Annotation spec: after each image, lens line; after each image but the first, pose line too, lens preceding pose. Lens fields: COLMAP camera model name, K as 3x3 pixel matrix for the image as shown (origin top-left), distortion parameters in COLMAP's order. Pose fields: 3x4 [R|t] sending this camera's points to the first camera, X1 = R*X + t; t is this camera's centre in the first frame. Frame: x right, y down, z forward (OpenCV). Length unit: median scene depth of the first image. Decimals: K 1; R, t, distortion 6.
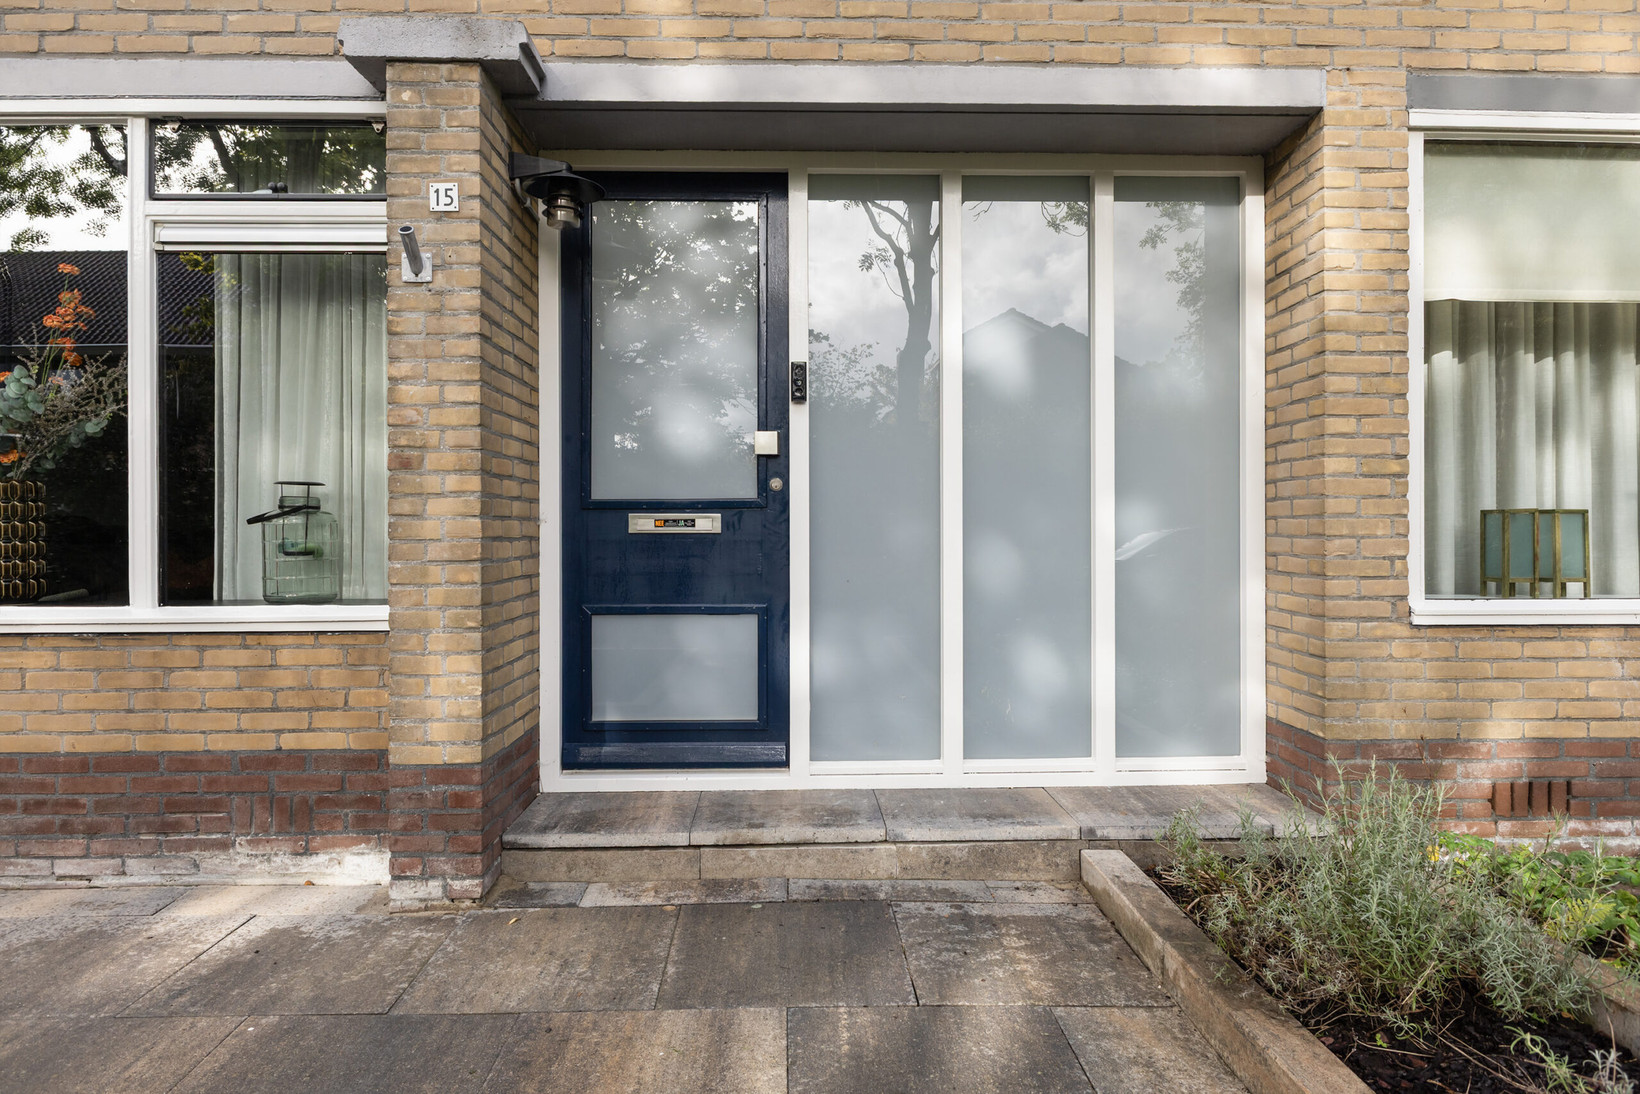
lens RADIAL K [[1002.5, 0, 820.2], [0, 1002.5, 532.3], [0, 0, 1]] dist [0.000079, -0.004114]
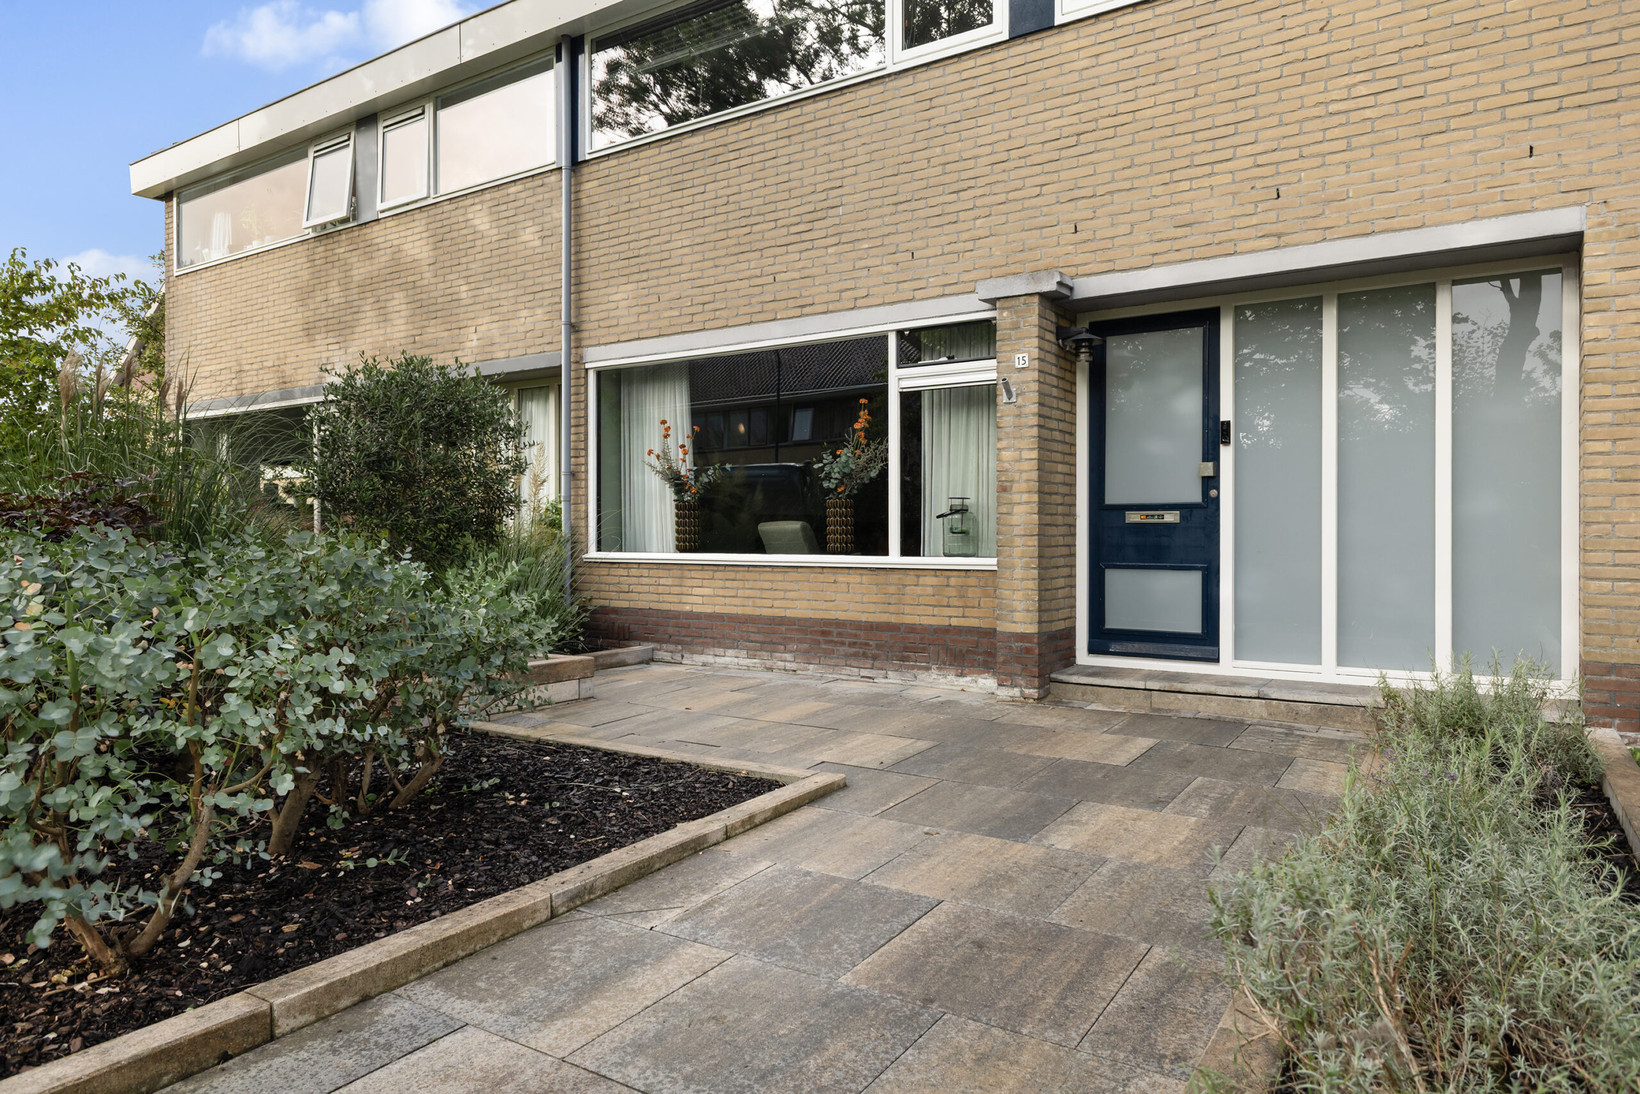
lens RADIAL K [[1002.5, 0, 820.2], [0, 1002.5, 532.3], [0, 0, 1]] dist [0.000079, -0.004114]
pose [[0.816511, 0.002640, -0.577324, 0.442407], [-0.002488, 0.999996, 0.001054, 0.019367], [0.577325, 0.000576, 0.816514, -0.857223]]
